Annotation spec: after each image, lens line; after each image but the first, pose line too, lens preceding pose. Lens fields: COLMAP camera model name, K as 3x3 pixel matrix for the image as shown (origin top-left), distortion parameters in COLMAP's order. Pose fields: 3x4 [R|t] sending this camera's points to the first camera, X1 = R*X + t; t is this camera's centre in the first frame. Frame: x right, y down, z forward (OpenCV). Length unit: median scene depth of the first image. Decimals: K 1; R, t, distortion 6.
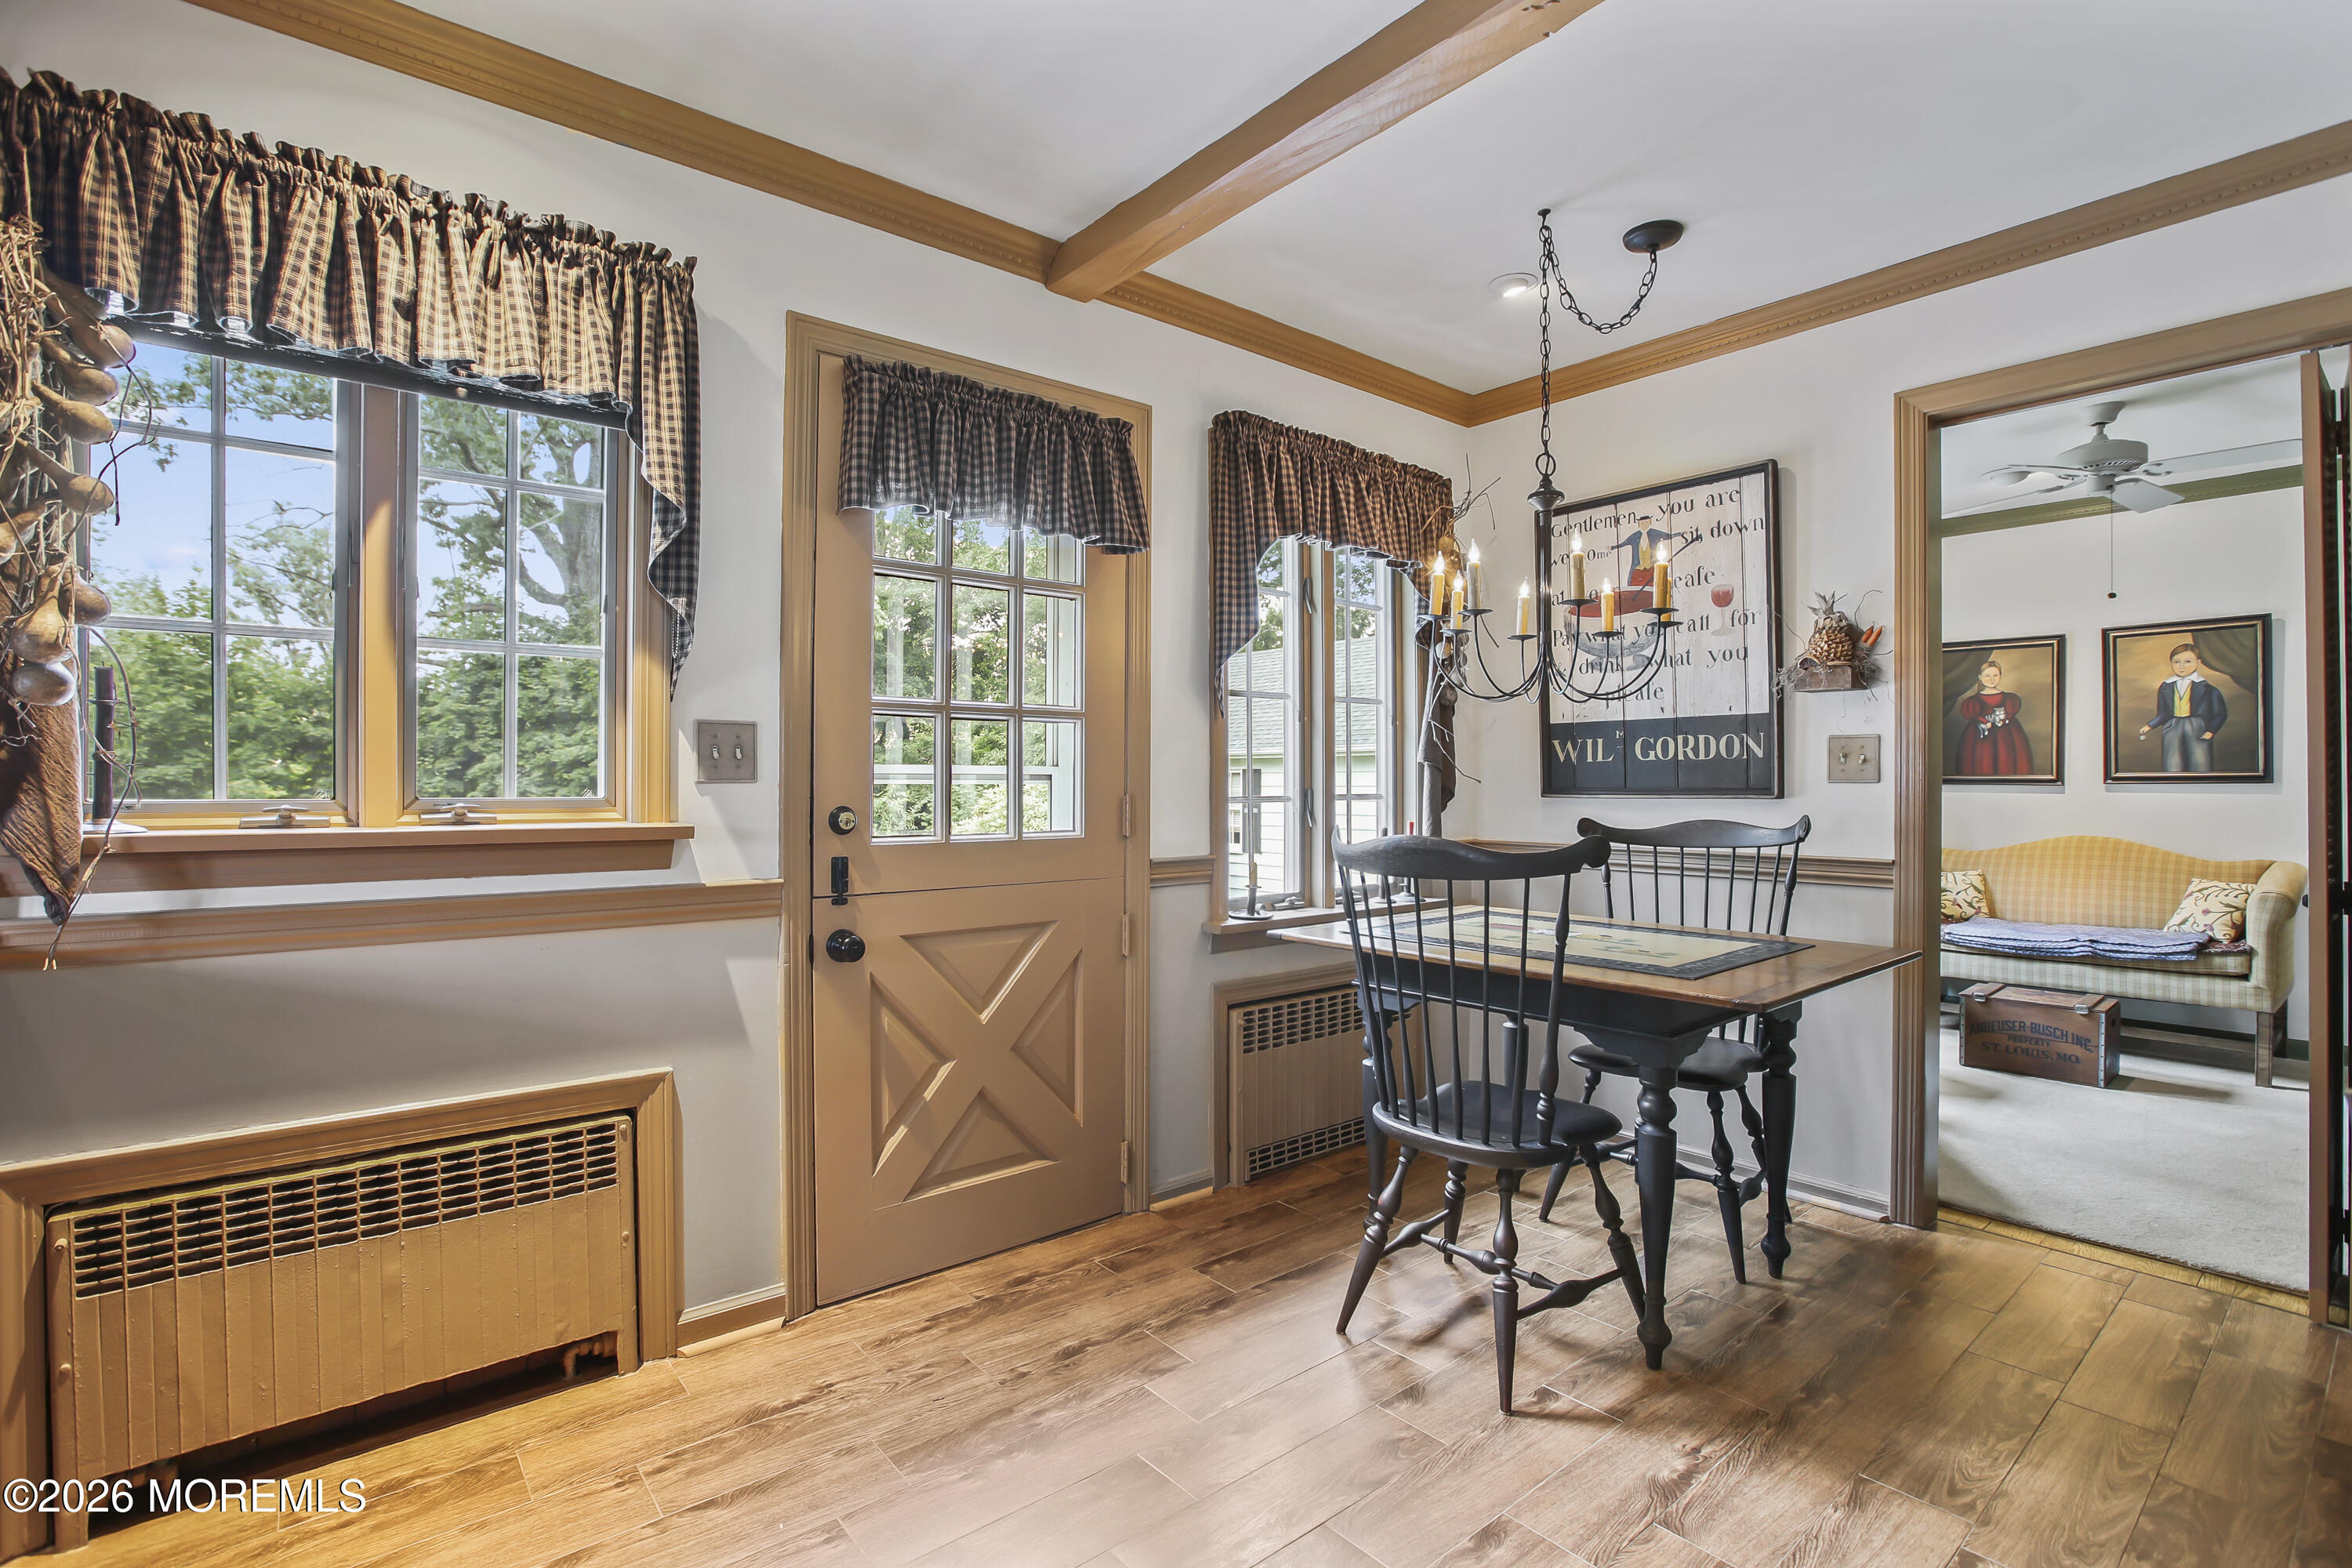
lens RADIAL K [[1075.8, 0, 1143.7], [0, 1075.8, 786.2], [0, 0, 1]] dist [-0.050521, 0.015457]
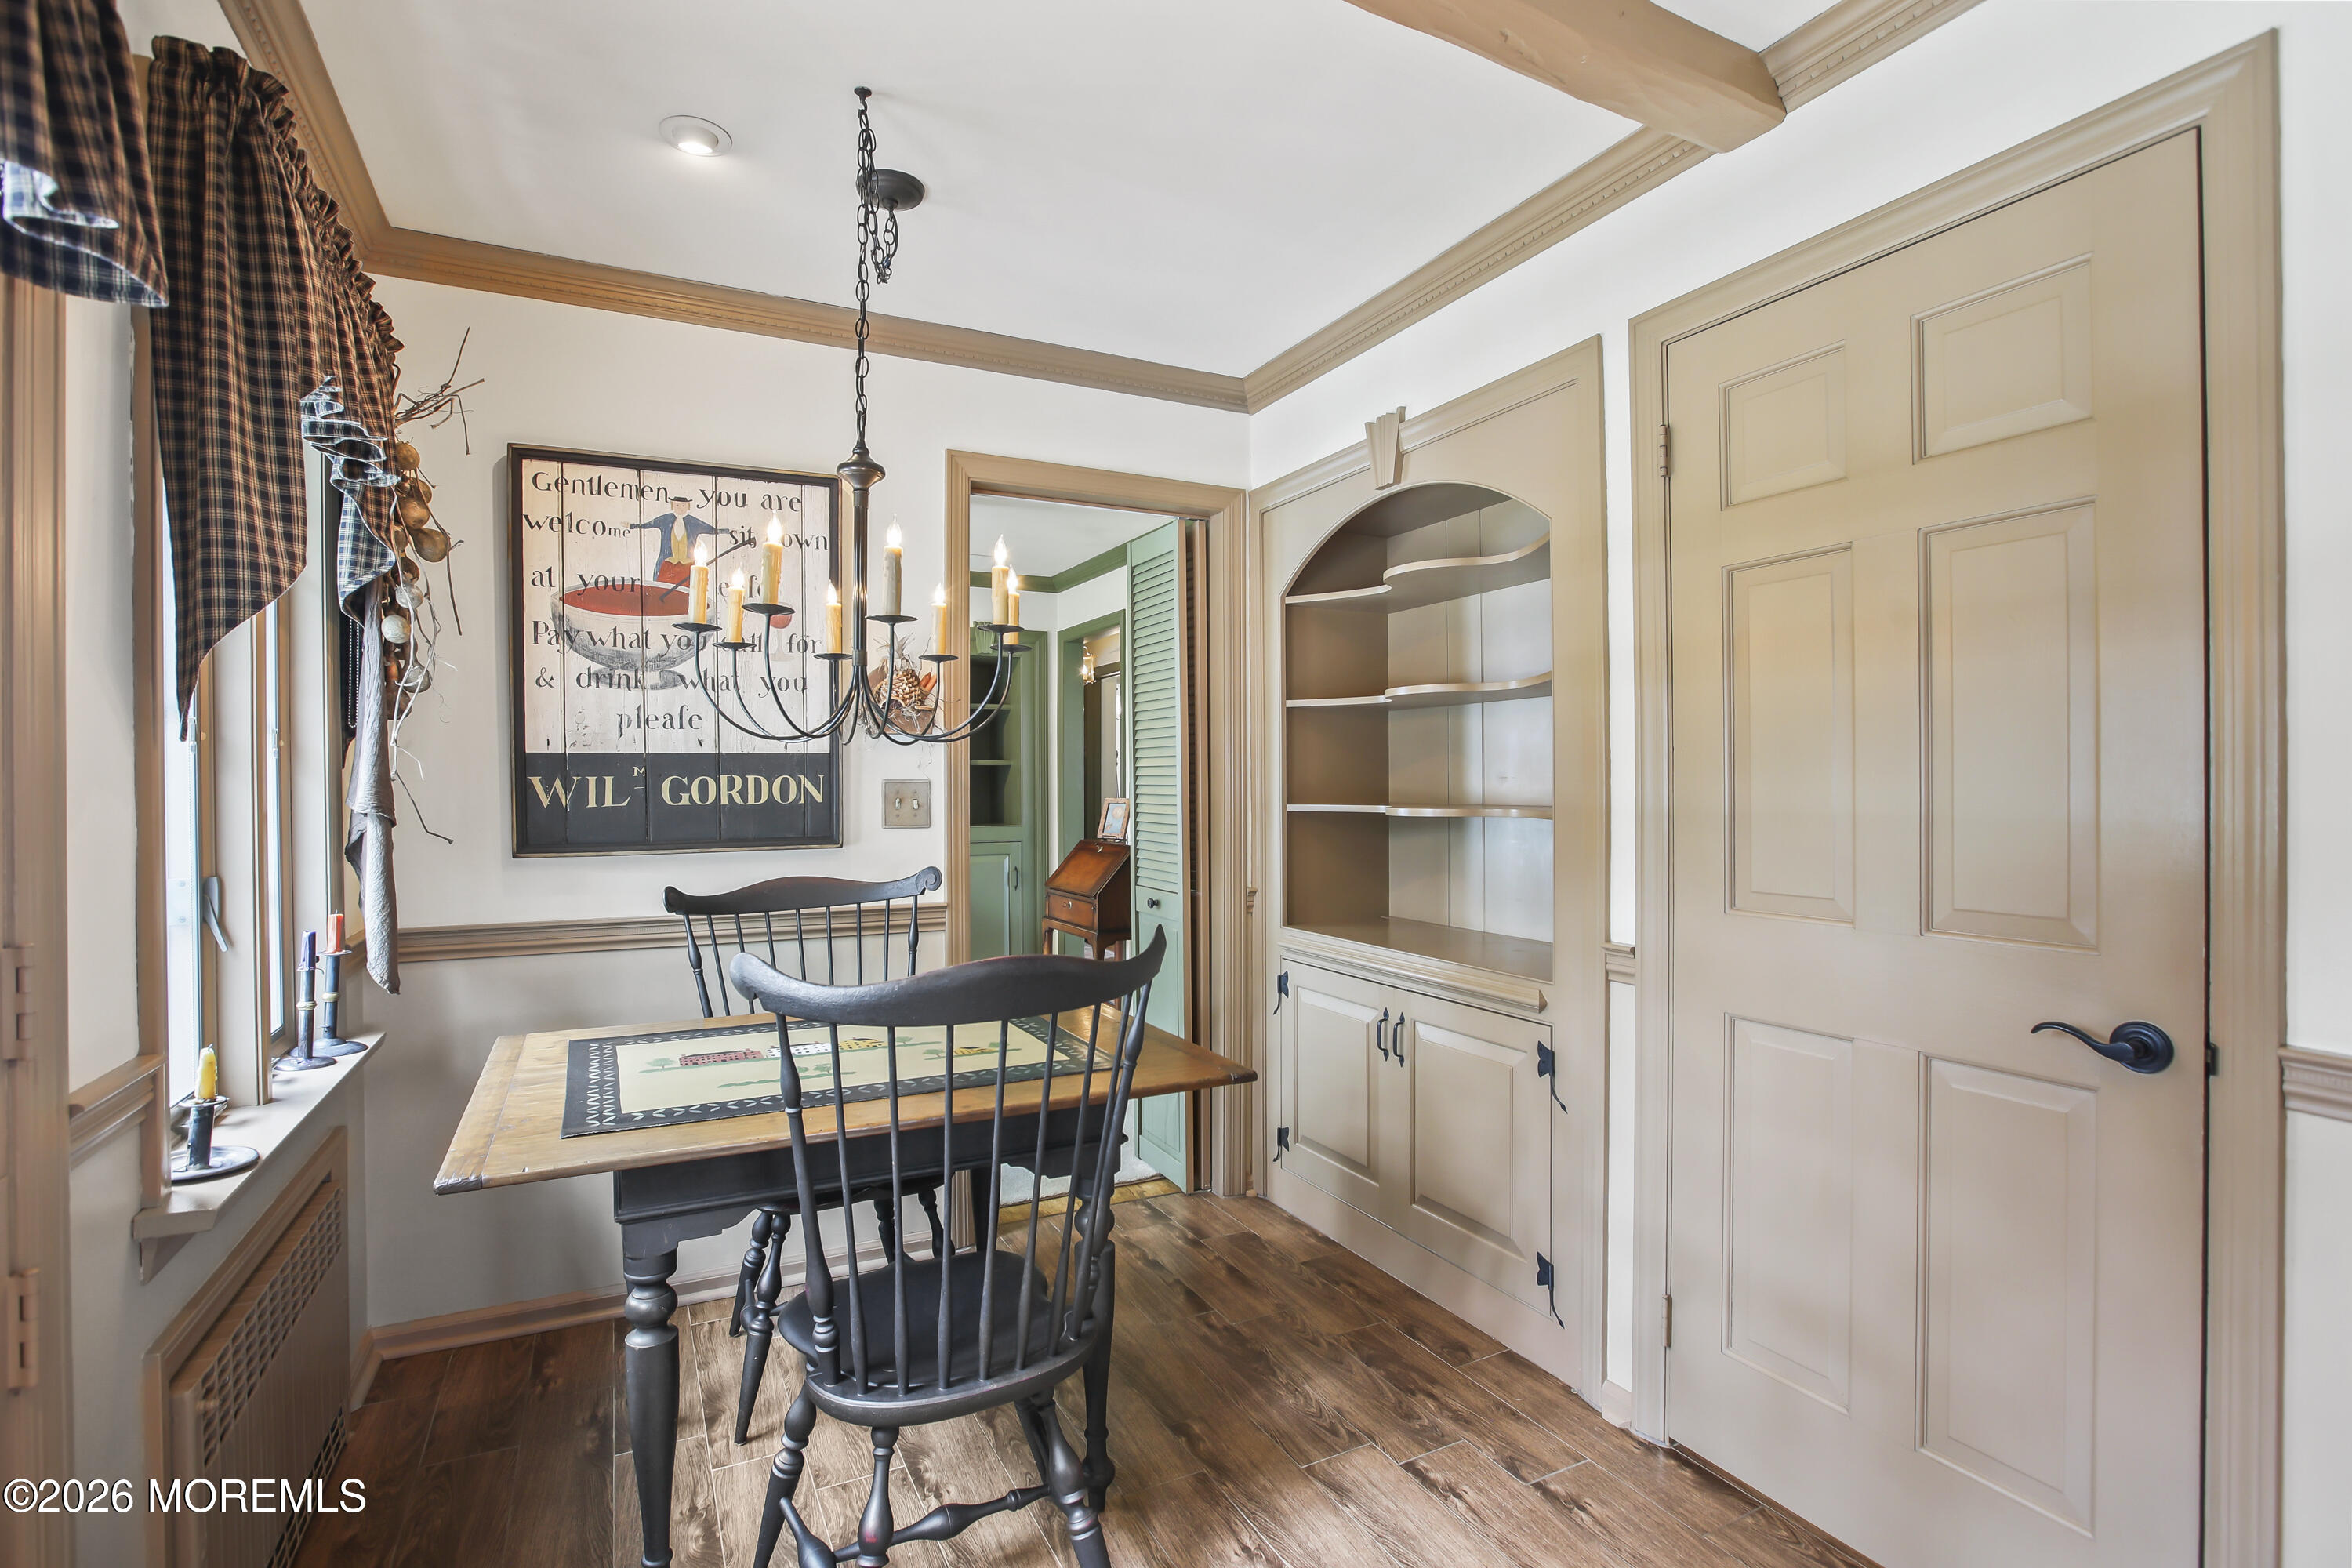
lens RADIAL K [[1110.7, 0, 1172.0], [0, 1110.7, 786.0], [0, 0, 1]] dist [-0.023563, 0.000501]
pose [[0.199825, -0.004212, 0.979822, -0.275024], [0.009933, 0.999948, 0.002273, -0.039235], [-0.979781, 0.009278, 0.199857, 0.504812]]
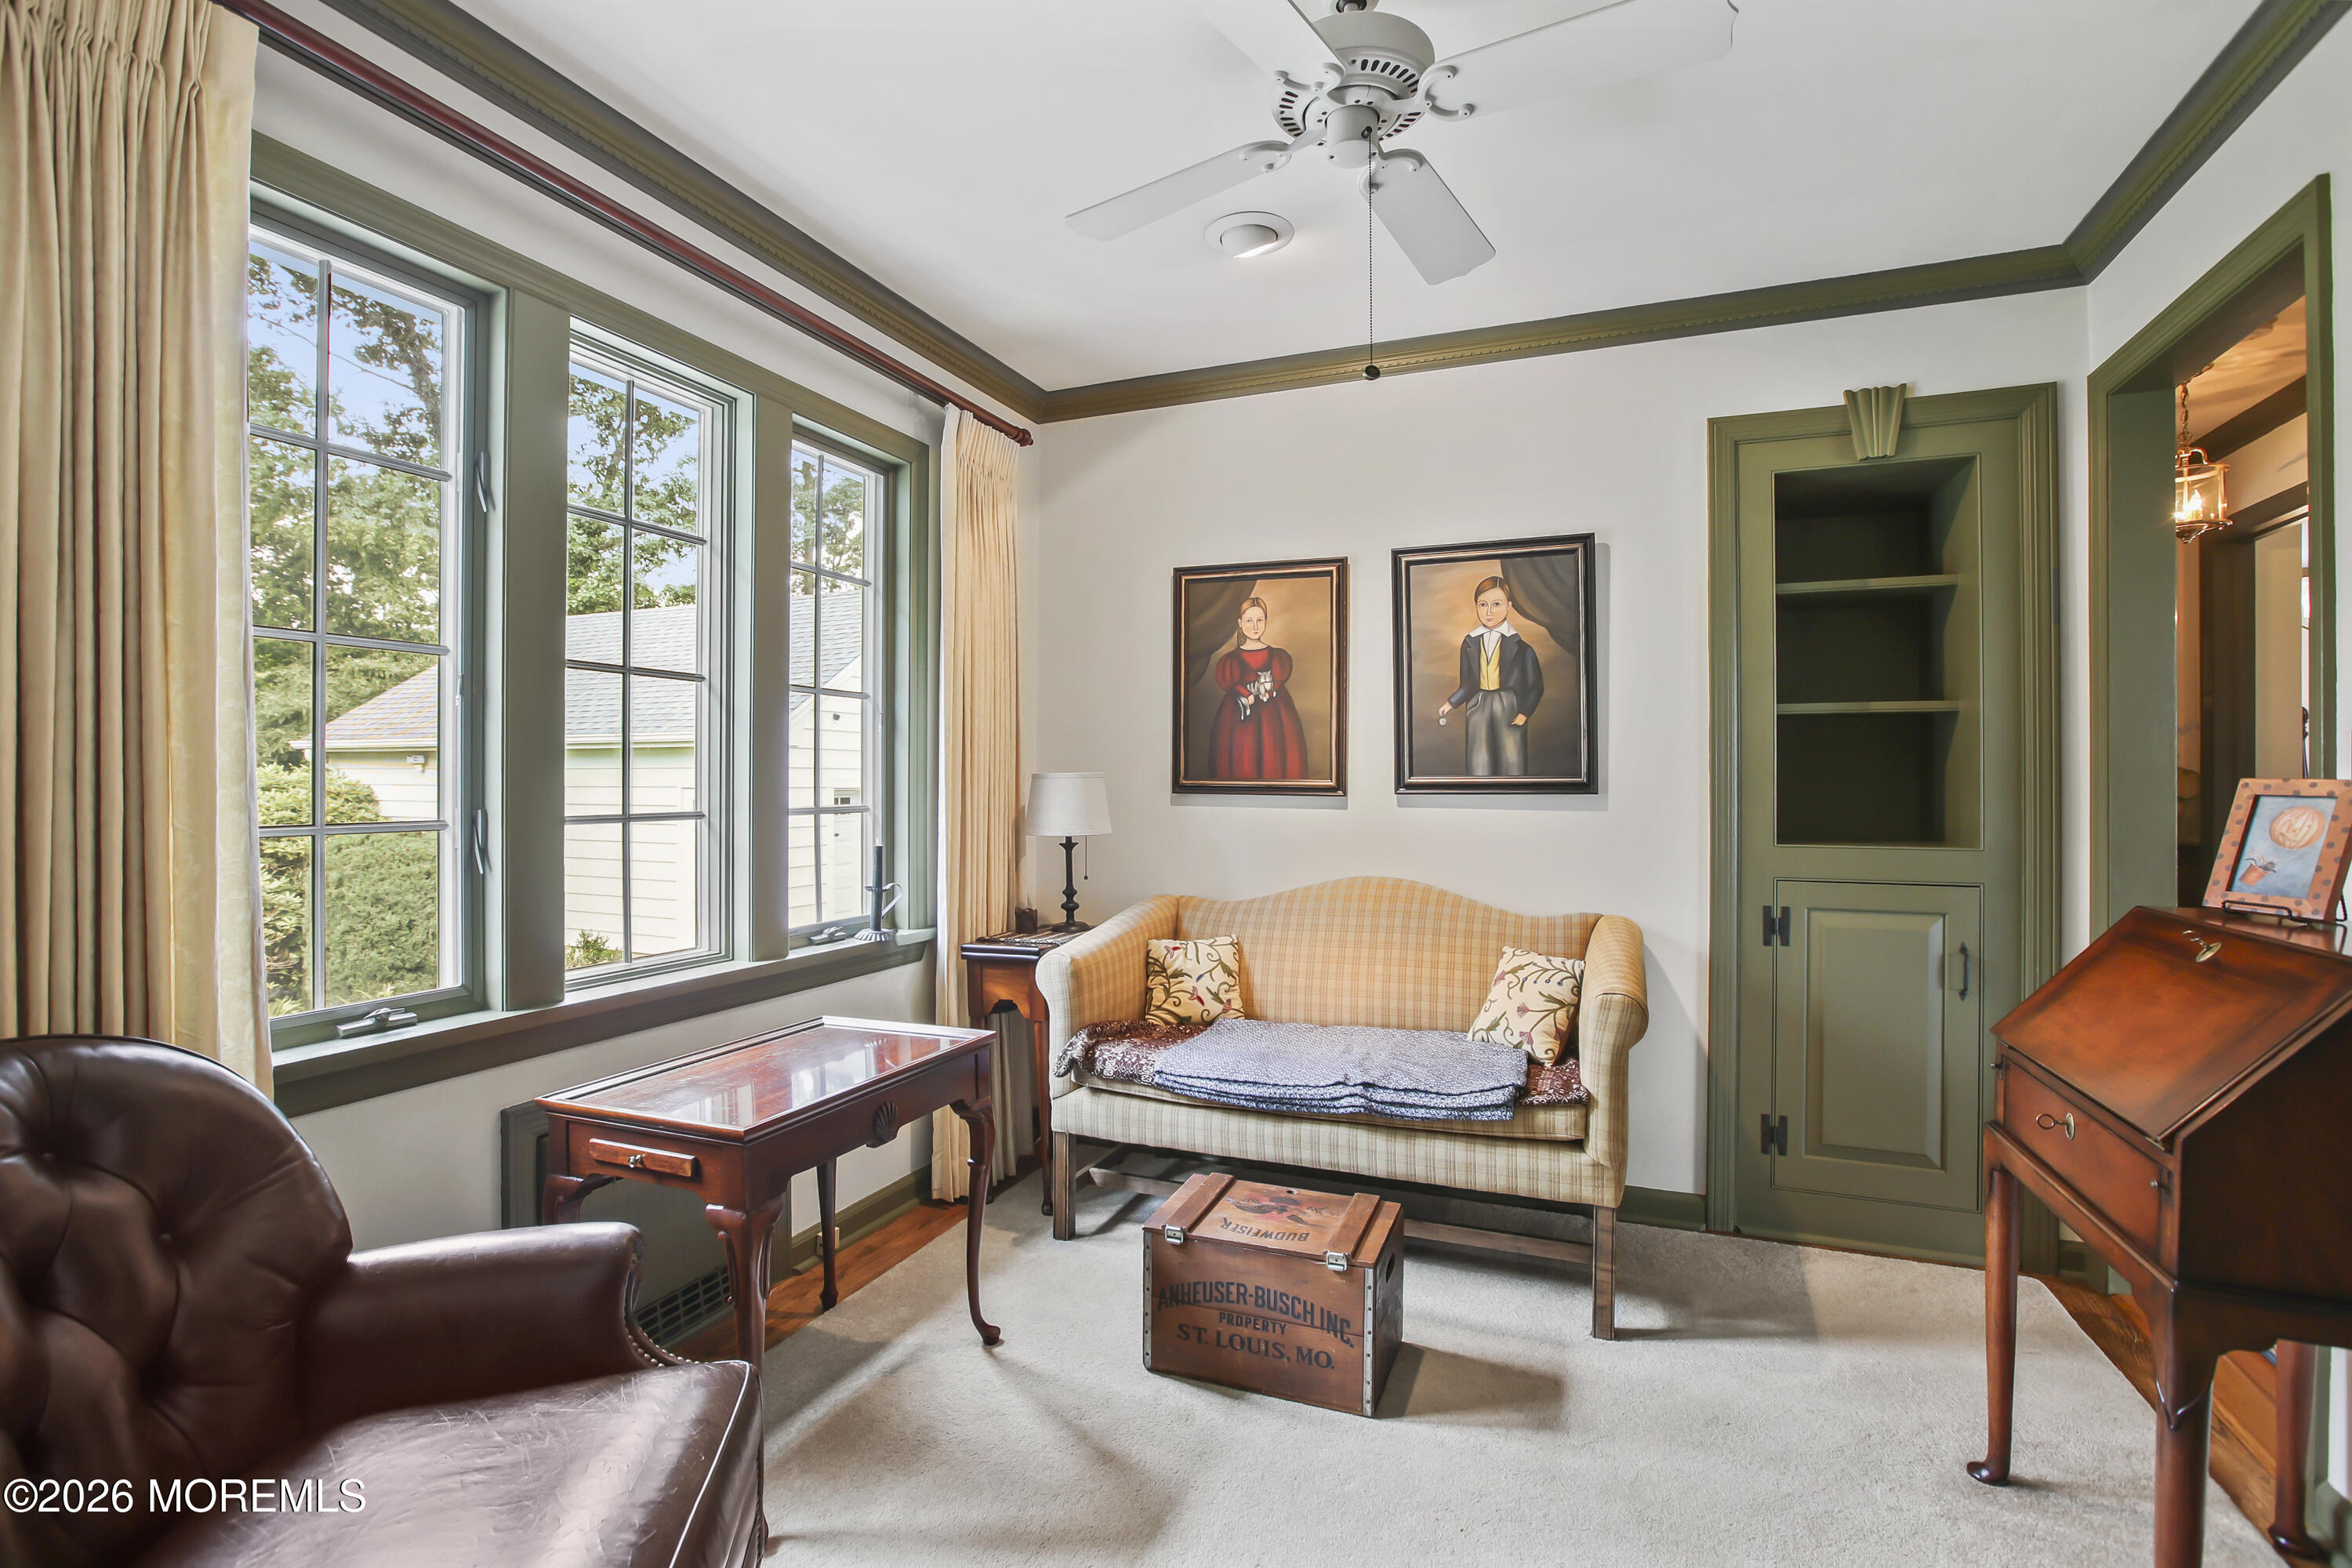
lens RADIAL K [[1075.8, 0, 1153.0], [0, 1075.8, 777.9], [0, 0, 1]] dist [-0.050521, 0.015457]
pose [[0.883603, 0.006029, 0.468198, 0.759015], [-0.001143, 0.999942, -0.010721, -0.007784], [-0.468236, 0.008938, 0.883558, 0.768918]]
